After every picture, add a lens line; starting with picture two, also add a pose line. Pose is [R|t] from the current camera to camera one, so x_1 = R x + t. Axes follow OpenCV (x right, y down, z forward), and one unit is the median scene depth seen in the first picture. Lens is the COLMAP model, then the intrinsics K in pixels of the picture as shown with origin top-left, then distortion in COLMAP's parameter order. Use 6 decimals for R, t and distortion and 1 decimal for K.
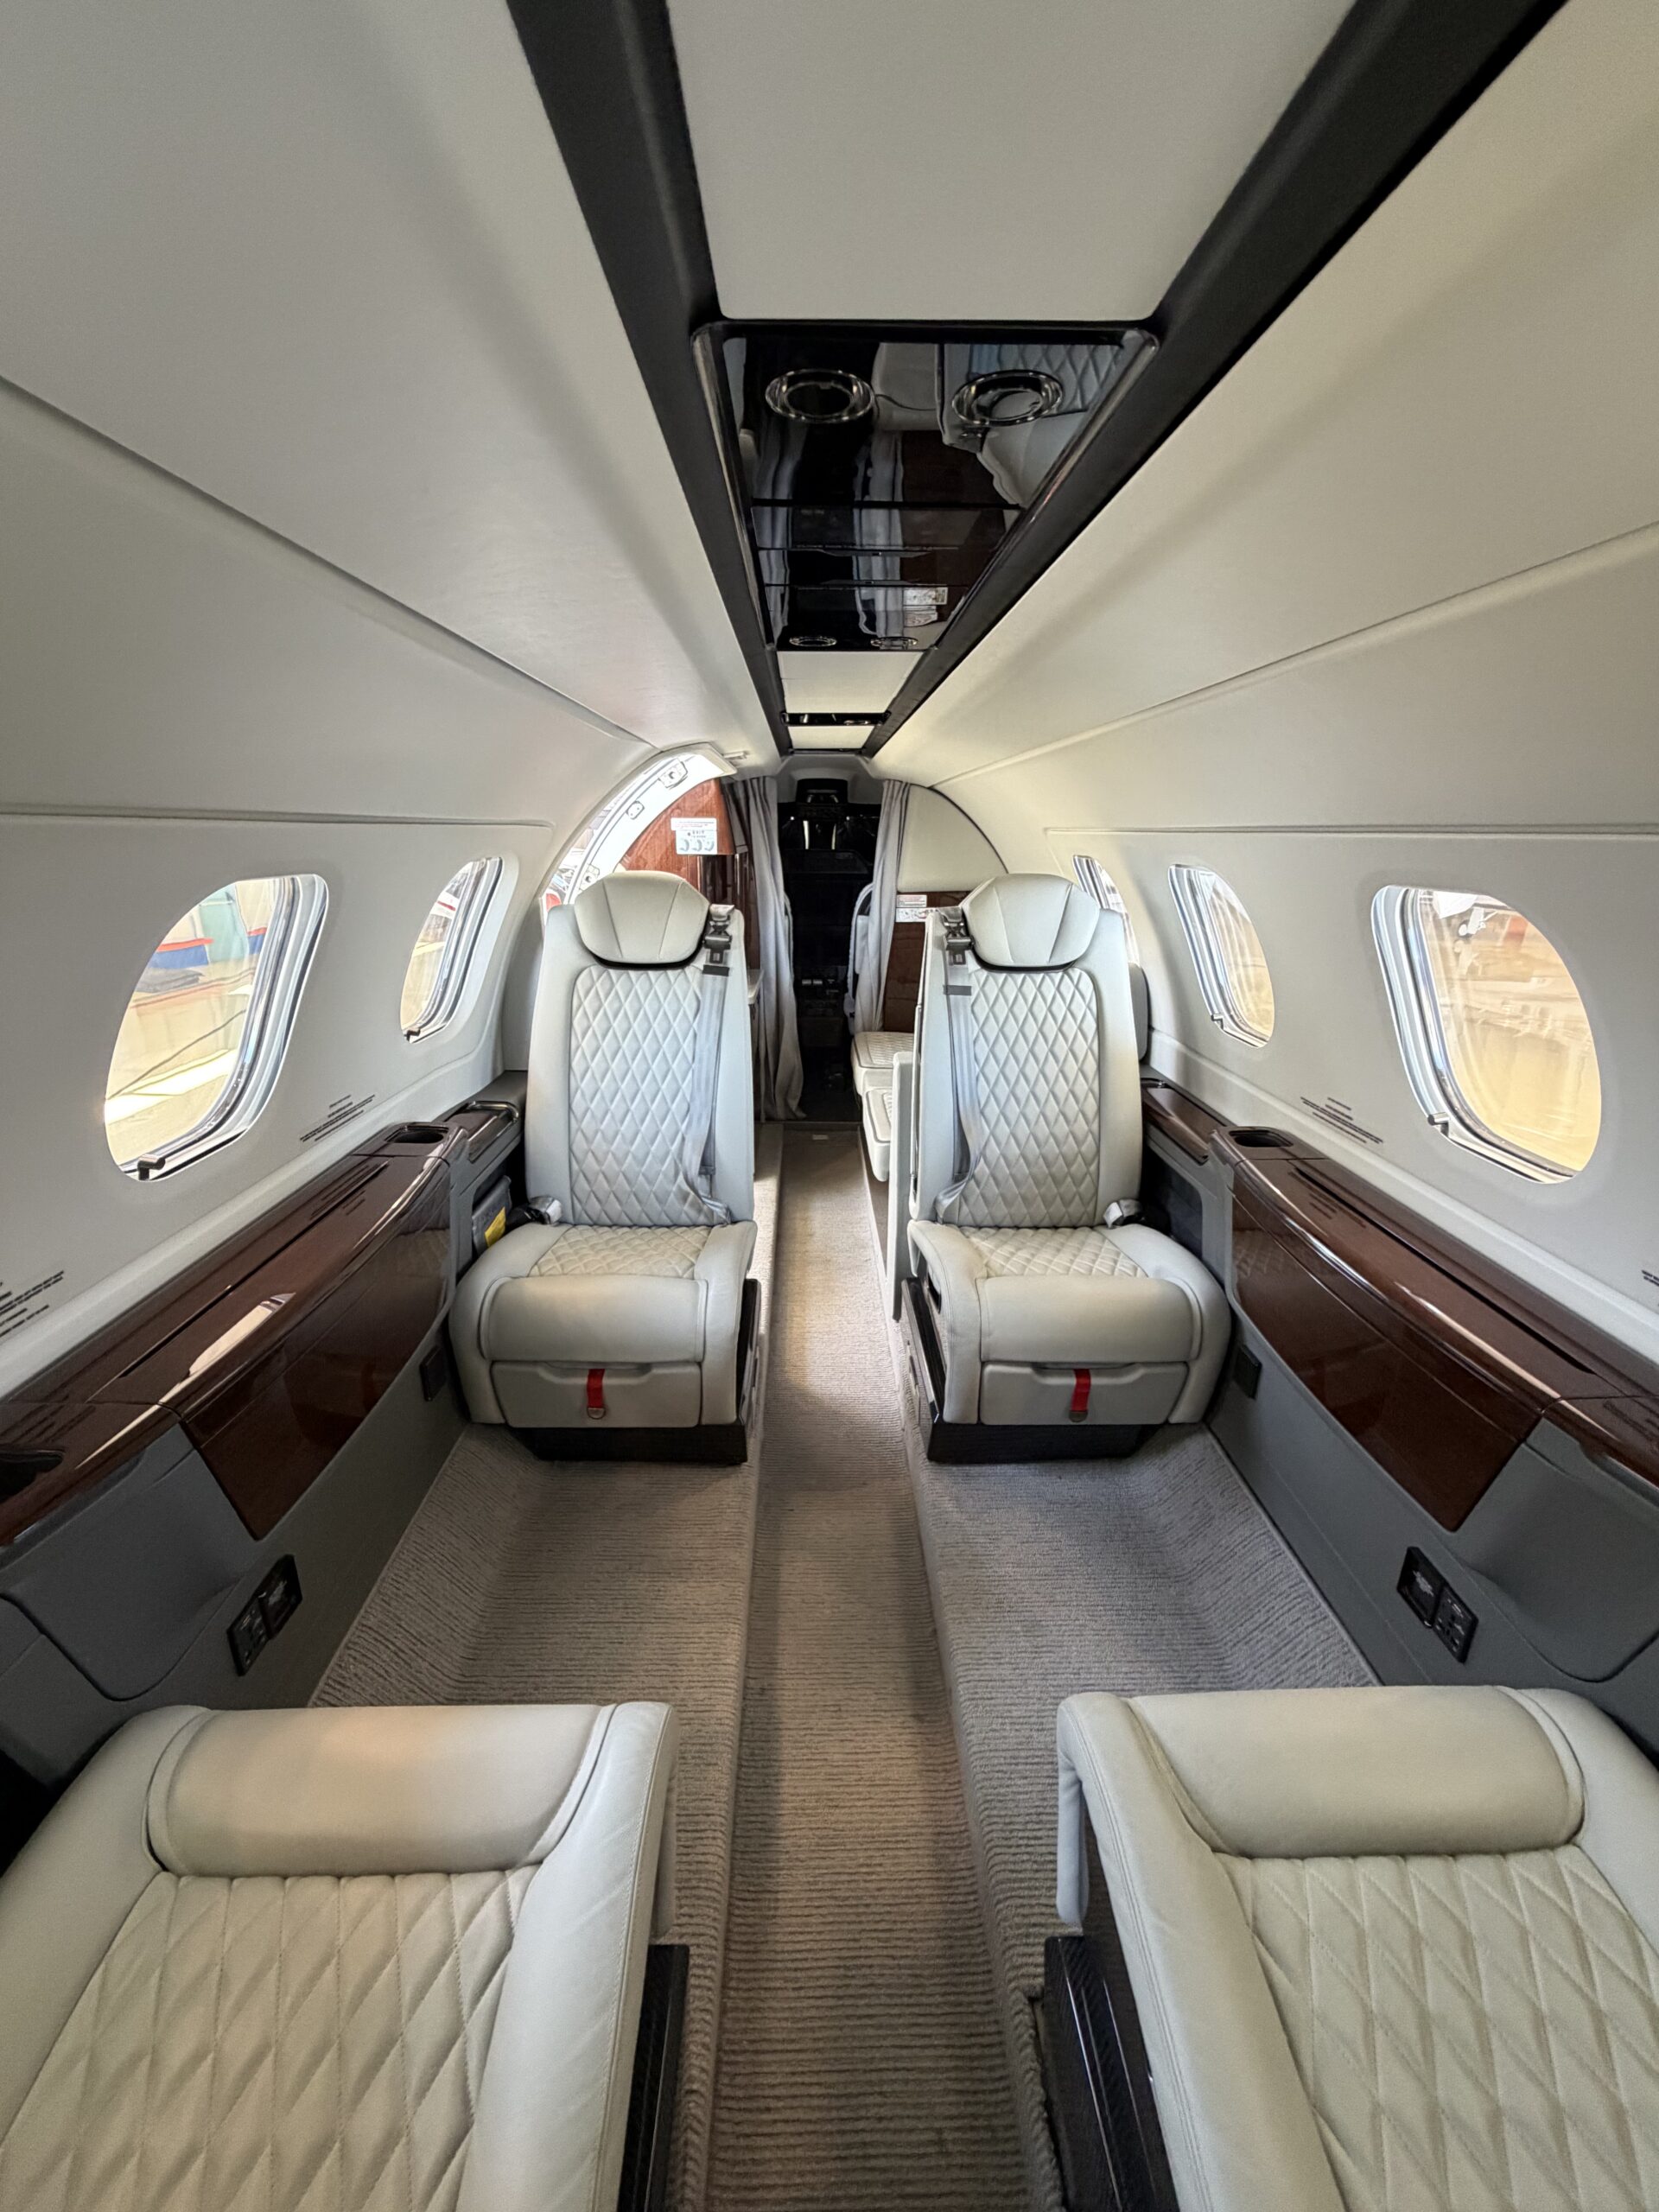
lens RADIAL K [[900.4, 0, 822.7], [0, 900.4, 1073.3], [0, 0, 1]] dist [0.017791, -0.000035]
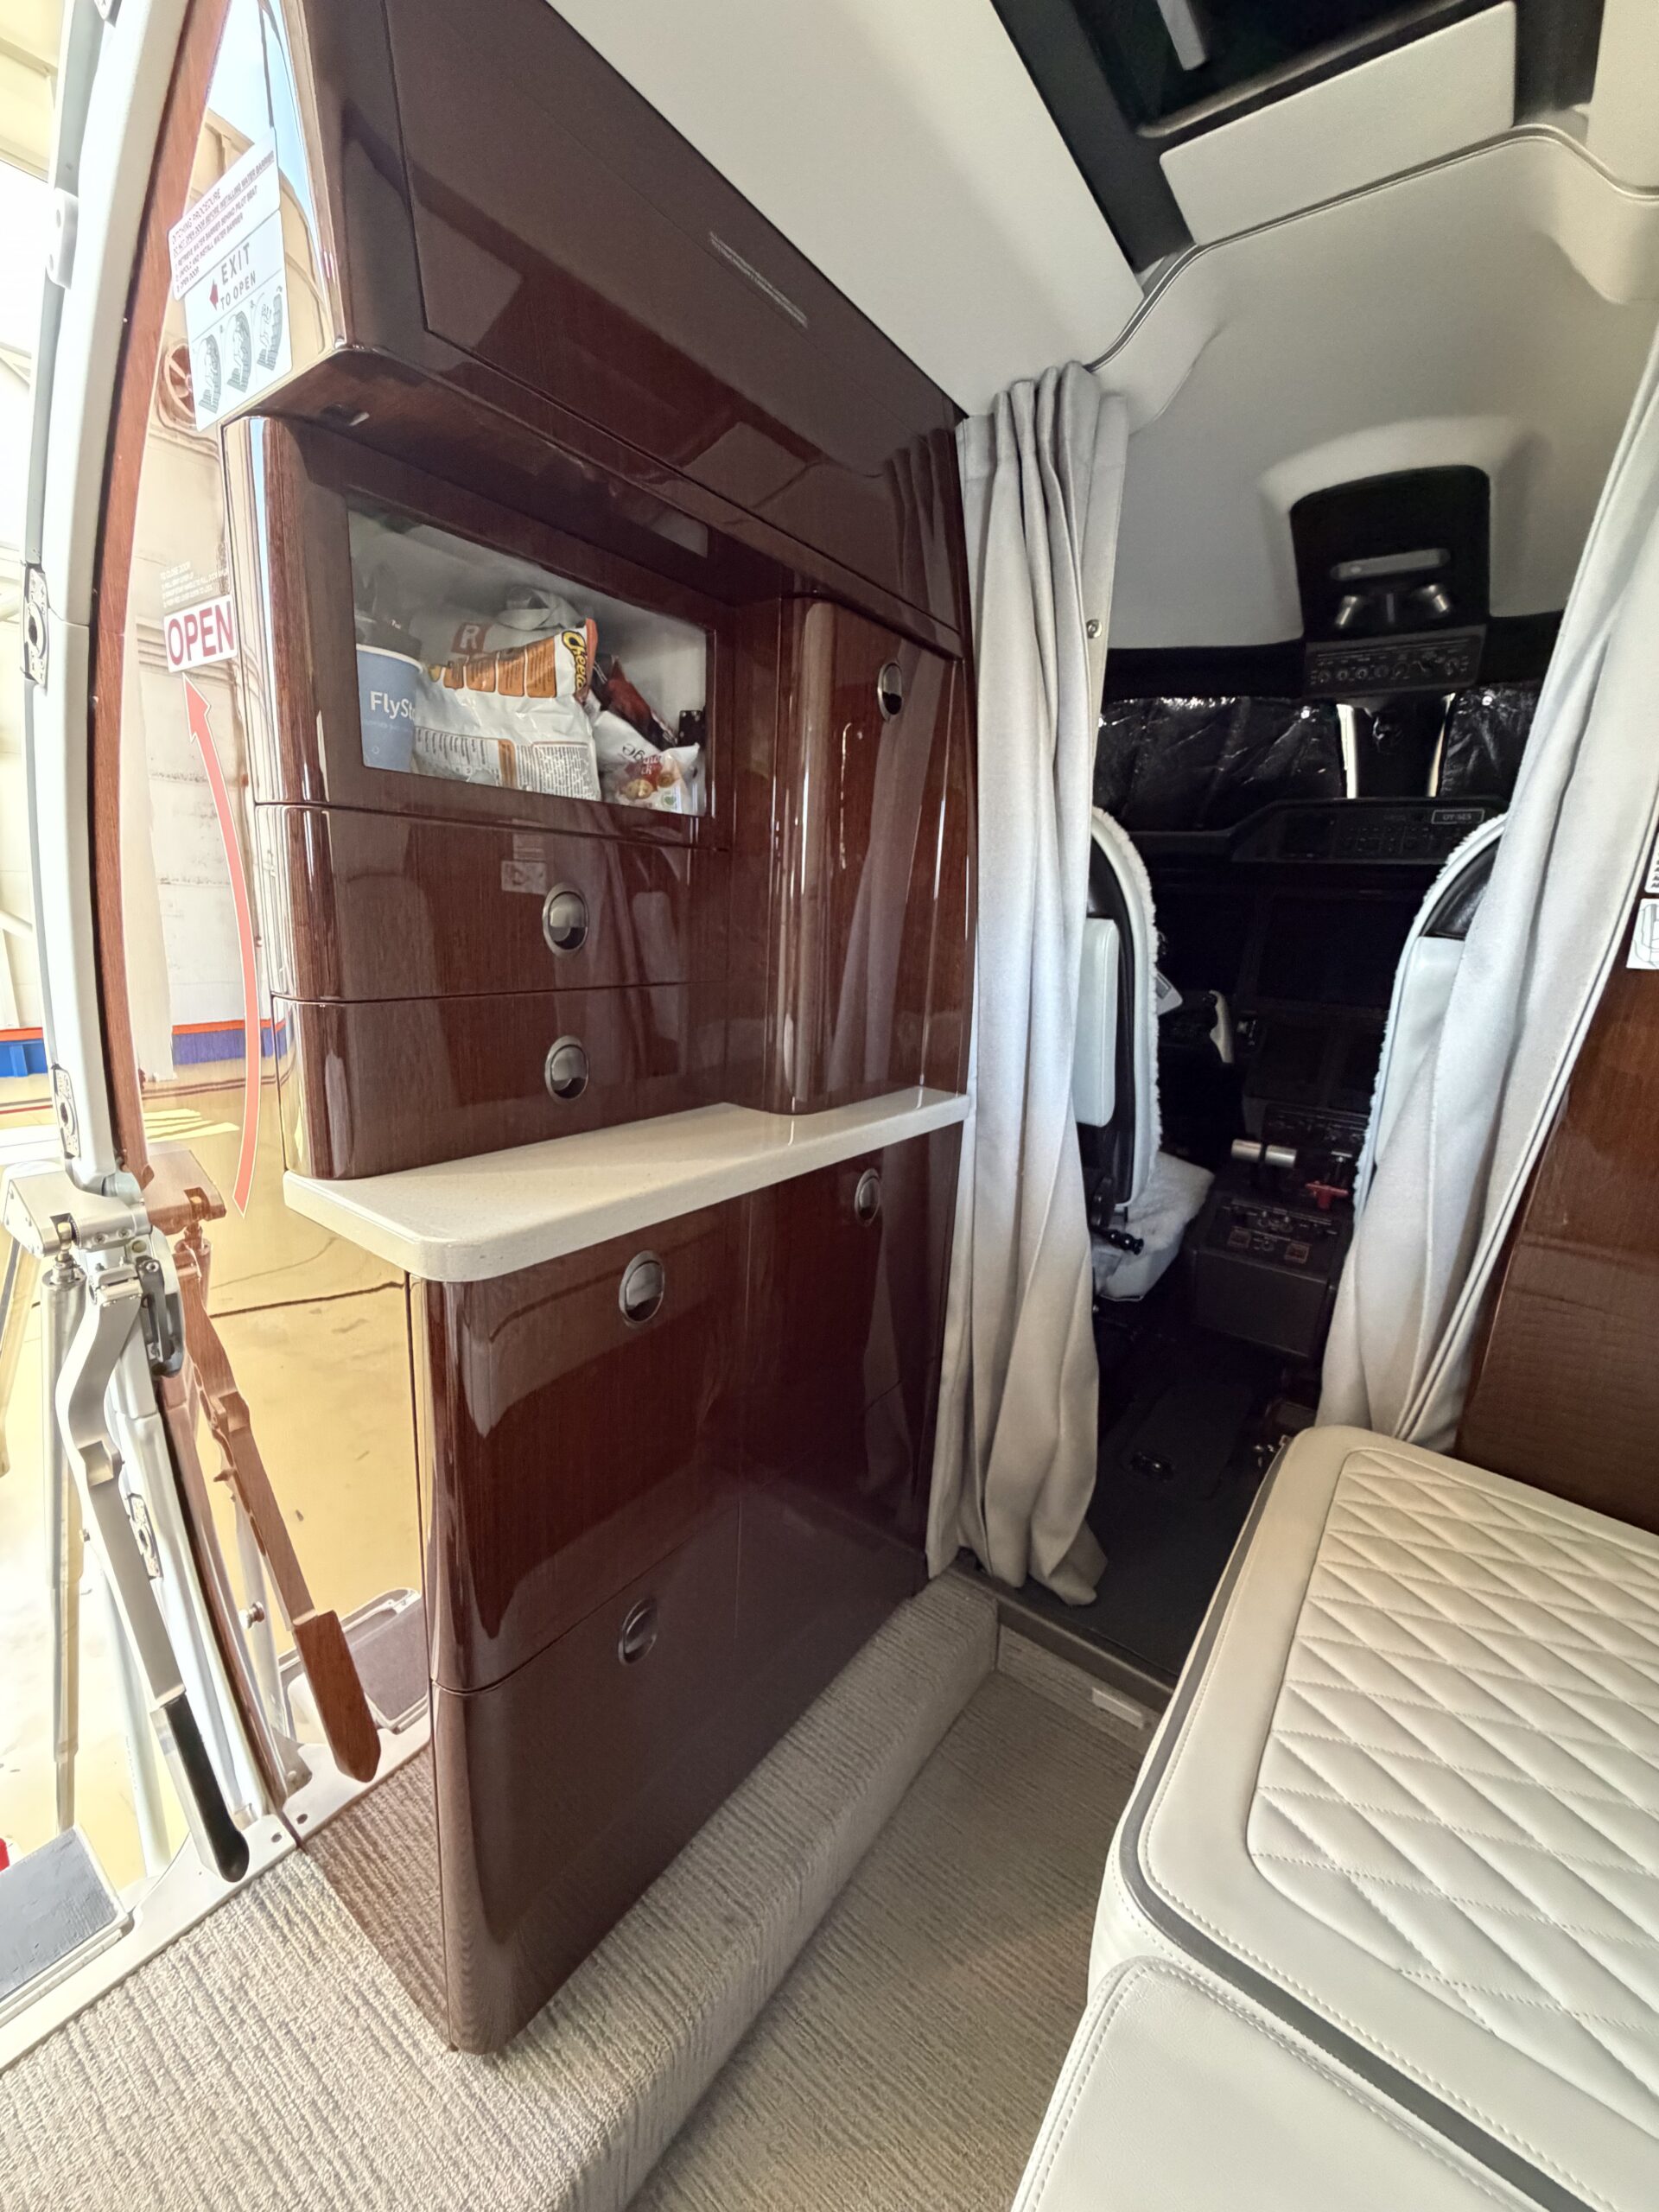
lens RADIAL K [[881.2, 0, 829.5], [0, 881.2, 1106.0], [0, 0, 1]] dist [-0.000612, -0.000204]
pose [[0.790623, 0.161275, -0.590682, 0.060215], [-0.195290, 0.980725, 0.006376, -0.099478], [0.580325, 0.110313, 0.806879, 0.709030]]
